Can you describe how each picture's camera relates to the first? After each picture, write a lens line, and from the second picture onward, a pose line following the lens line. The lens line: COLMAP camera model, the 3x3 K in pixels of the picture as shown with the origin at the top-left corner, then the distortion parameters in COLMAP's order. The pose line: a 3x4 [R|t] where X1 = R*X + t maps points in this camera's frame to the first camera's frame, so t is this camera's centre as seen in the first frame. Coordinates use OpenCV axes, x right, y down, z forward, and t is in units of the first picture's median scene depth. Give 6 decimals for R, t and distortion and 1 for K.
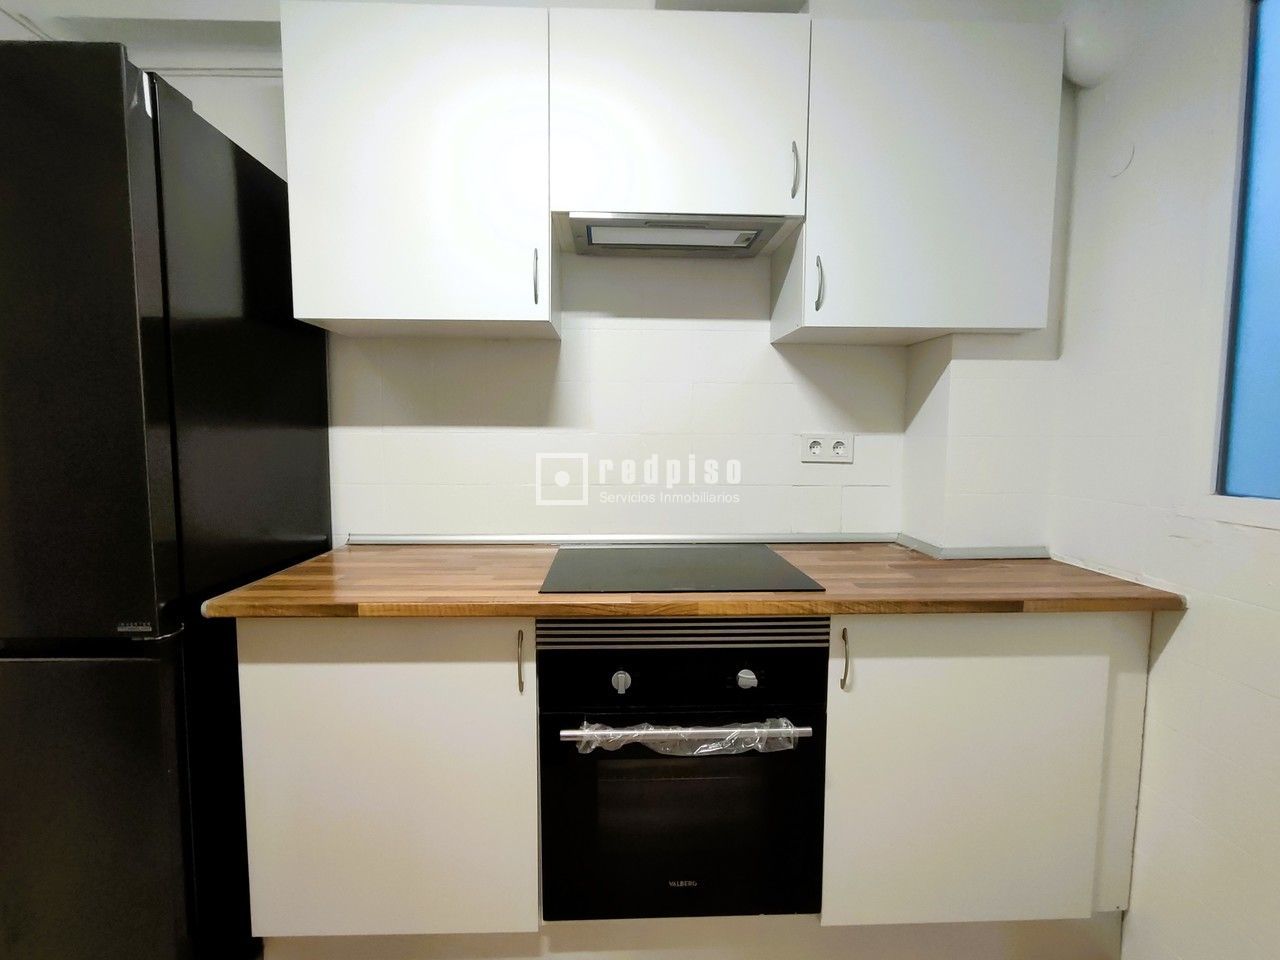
lens RADIAL K [[588.3, 0, 639.5], [0, 588.3, 485.4], [0, 0, 1]] dist [-0.005701, 0.000213]
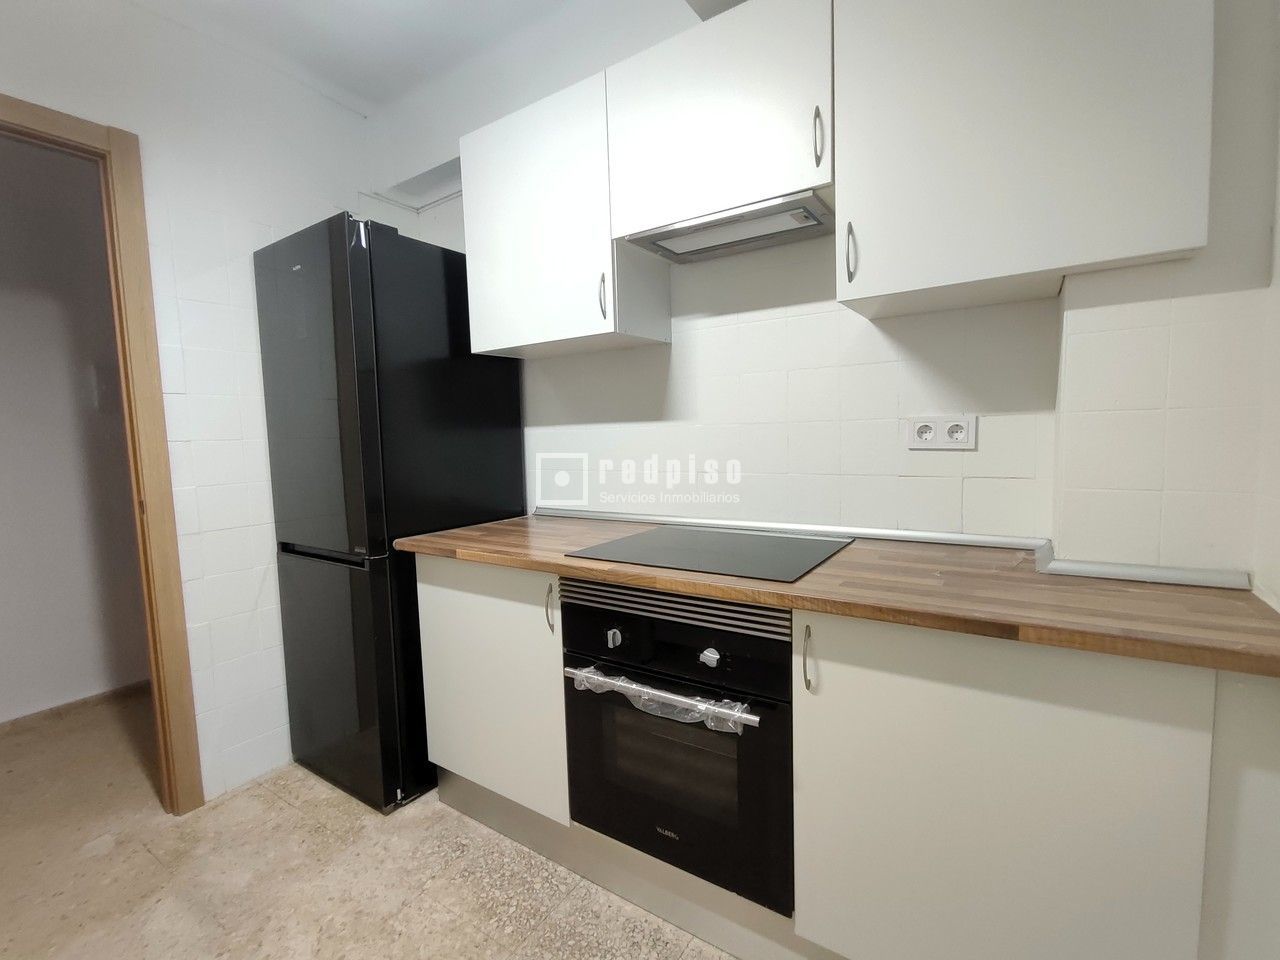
lens RADIAL K [[580.7, 0, 632.9], [0, 580.7, 486.5], [0, 0, 1]] dist [-0.021674, 0.014951]
pose [[0.808984, 0.025584, -0.587273, 0.655677], [-0.018808, 0.999667, 0.017642, 0.010893], [0.587529, -0.003227, 0.809196, 0.088898]]
